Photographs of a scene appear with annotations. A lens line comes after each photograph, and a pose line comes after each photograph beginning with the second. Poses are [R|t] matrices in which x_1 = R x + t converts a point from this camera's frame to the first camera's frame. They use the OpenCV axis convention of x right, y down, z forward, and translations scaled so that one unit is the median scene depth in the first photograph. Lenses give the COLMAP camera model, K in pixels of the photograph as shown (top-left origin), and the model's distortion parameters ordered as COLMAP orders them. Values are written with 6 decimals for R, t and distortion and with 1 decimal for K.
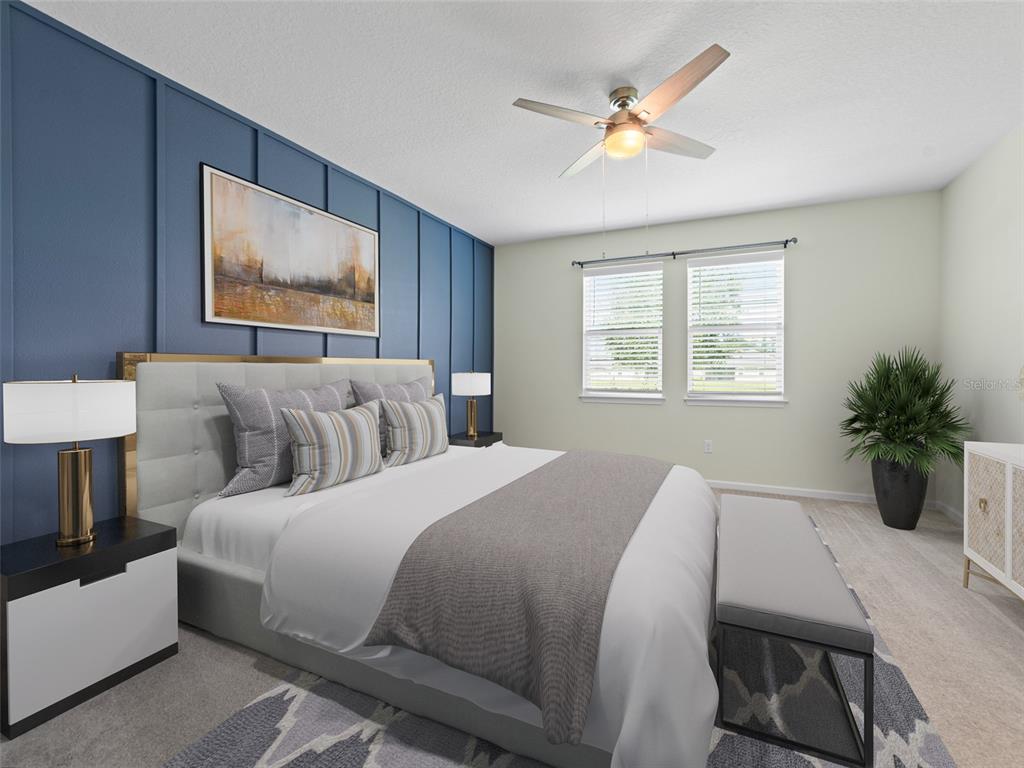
lens RADIAL K [[451.0, 0, 512.5], [0, 451.0, 380.6], [0, 0, 1]] dist [-0.012611, 0.000708]
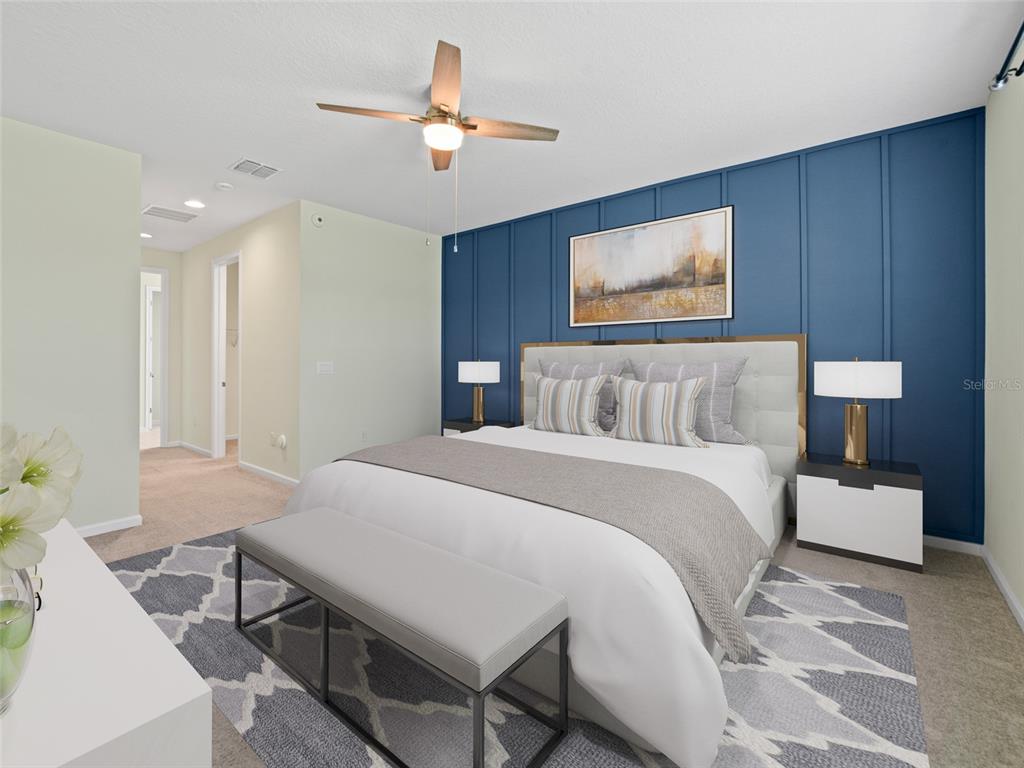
lens RADIAL K [[451.0, 0, 532.6], [0, 451.0, 346.2], [0, 0, 1]] dist [-0.012611, 0.000708]
pose [[-0.210510, -0.001507, -0.977590, 0.842982], [-0.009965, 0.999950, 0.000604, -0.043693], [0.977541, 0.009869, -0.210515, 0.970012]]
